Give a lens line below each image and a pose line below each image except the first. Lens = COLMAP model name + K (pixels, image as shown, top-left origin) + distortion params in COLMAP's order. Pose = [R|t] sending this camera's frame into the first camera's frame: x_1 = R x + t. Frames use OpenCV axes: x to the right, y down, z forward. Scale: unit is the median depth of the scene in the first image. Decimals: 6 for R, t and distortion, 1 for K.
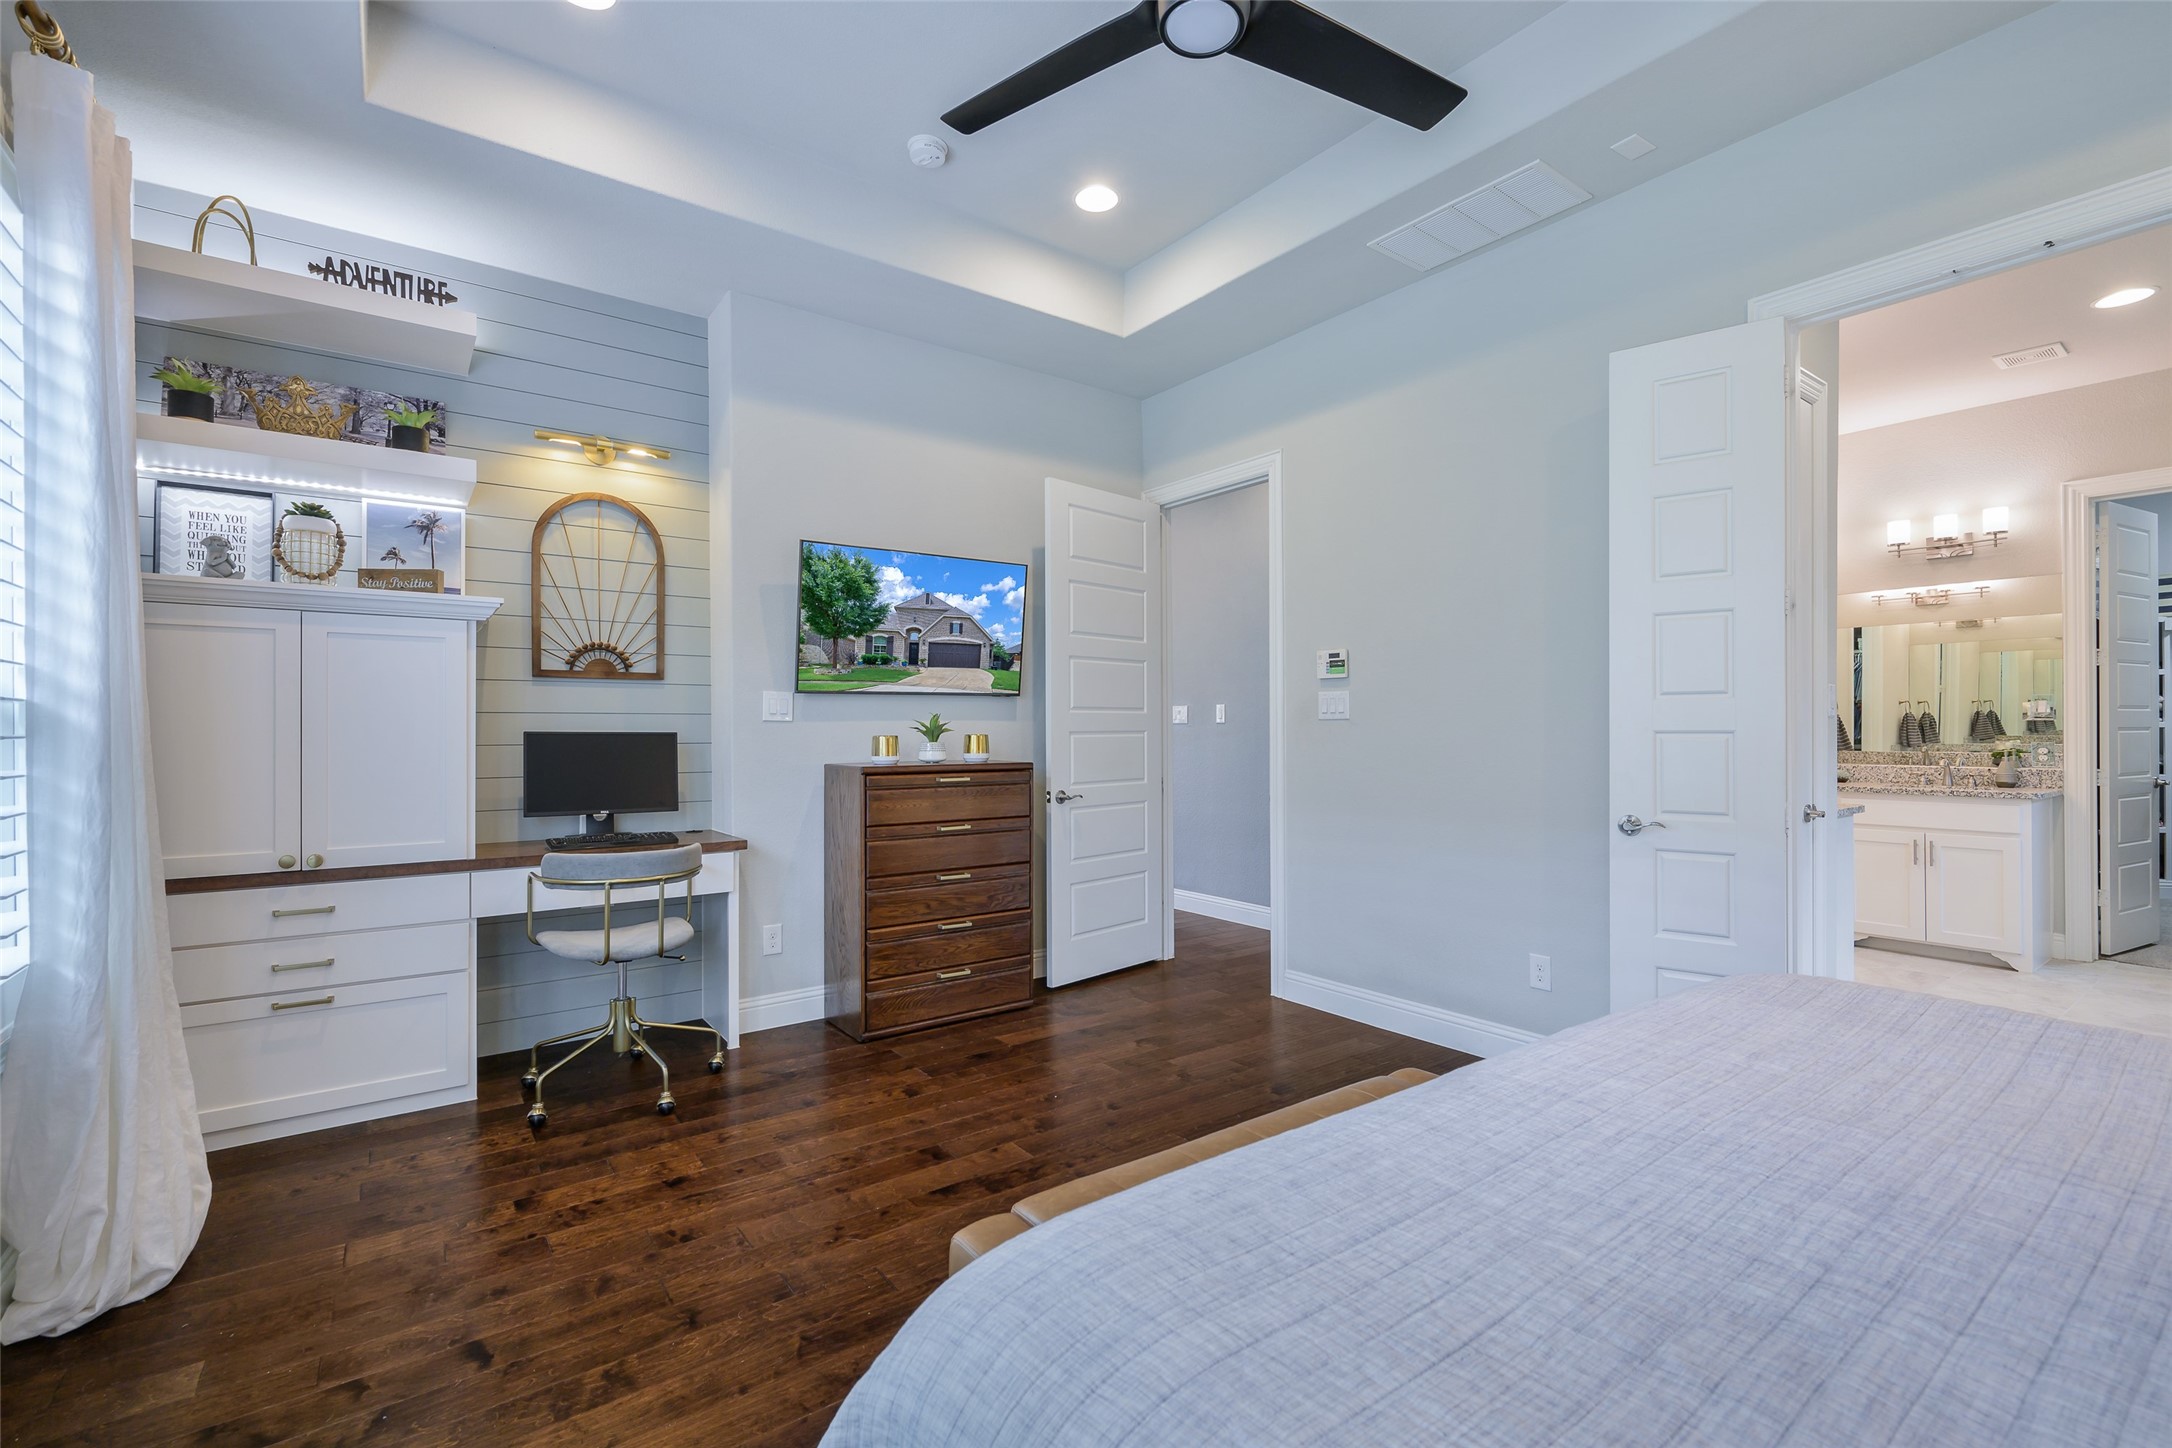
lens RADIAL K [[945.2, 0, 1118.3], [0, 945.2, 725.2], [0, 0, 1]] dist [0.017632, 0.000482]
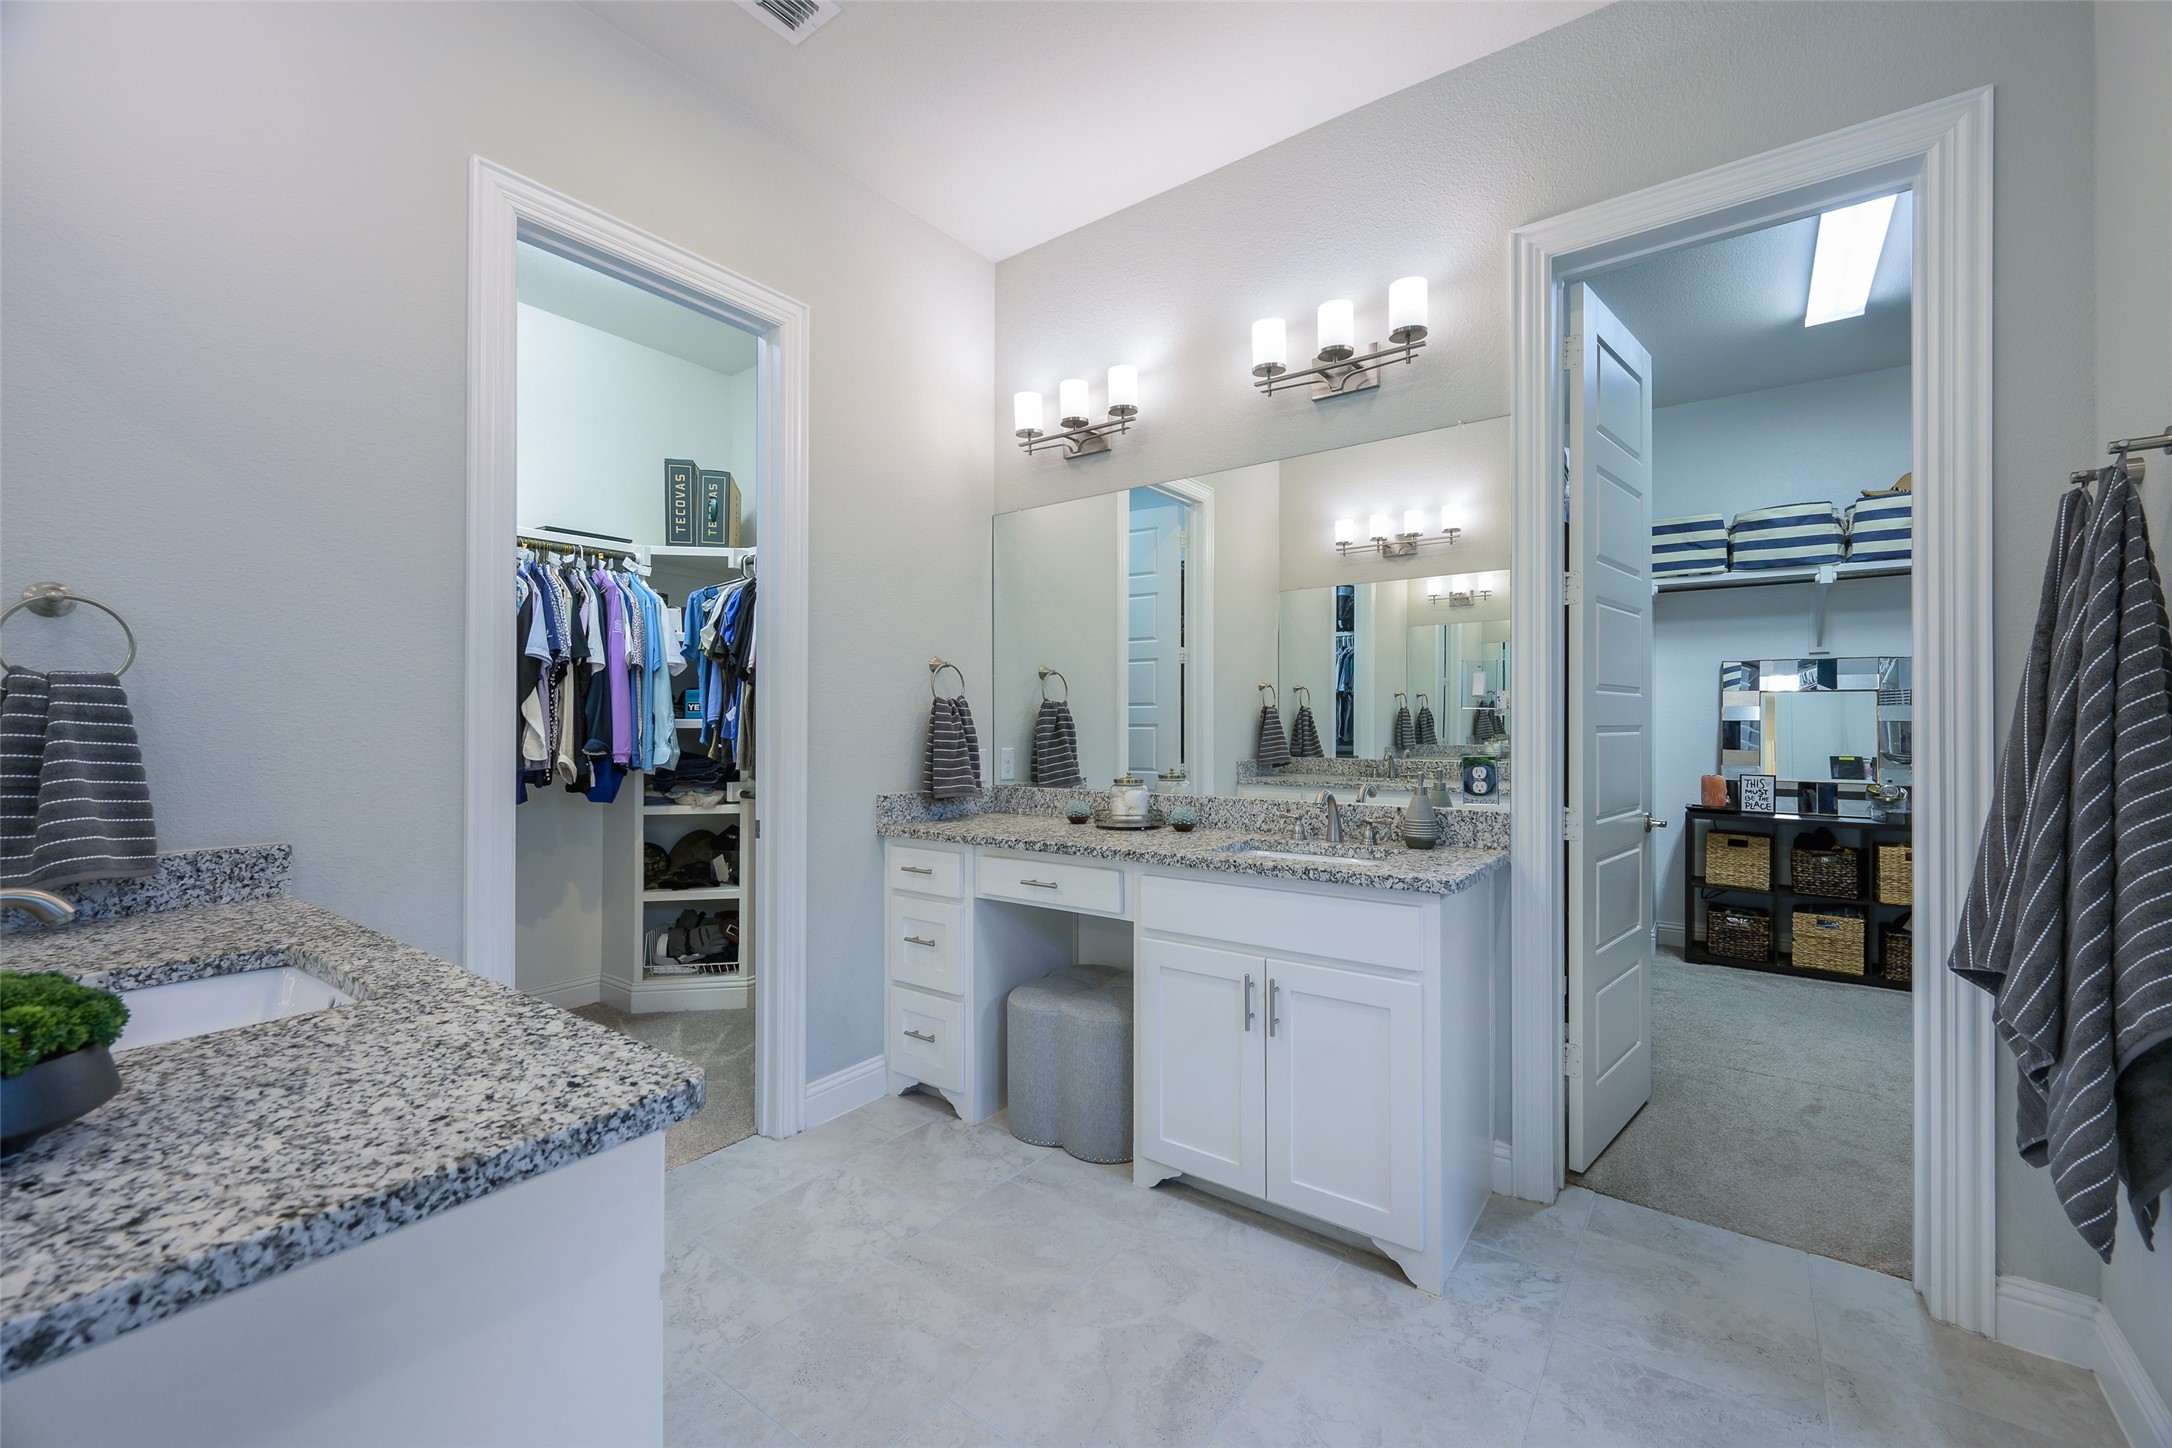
lens RADIAL K [[892.3, 0, 1086.0], [0, 892.3, 724.0], [0, 0, 1]] dist [-0.001058, -0.000099]
pose [[0.962164, 0.003546, 0.272449, 0.641476], [-0.003977, 0.999992, 0.001032, 0.002147], [-0.272443, -0.002076, 0.962170, 0.613425]]
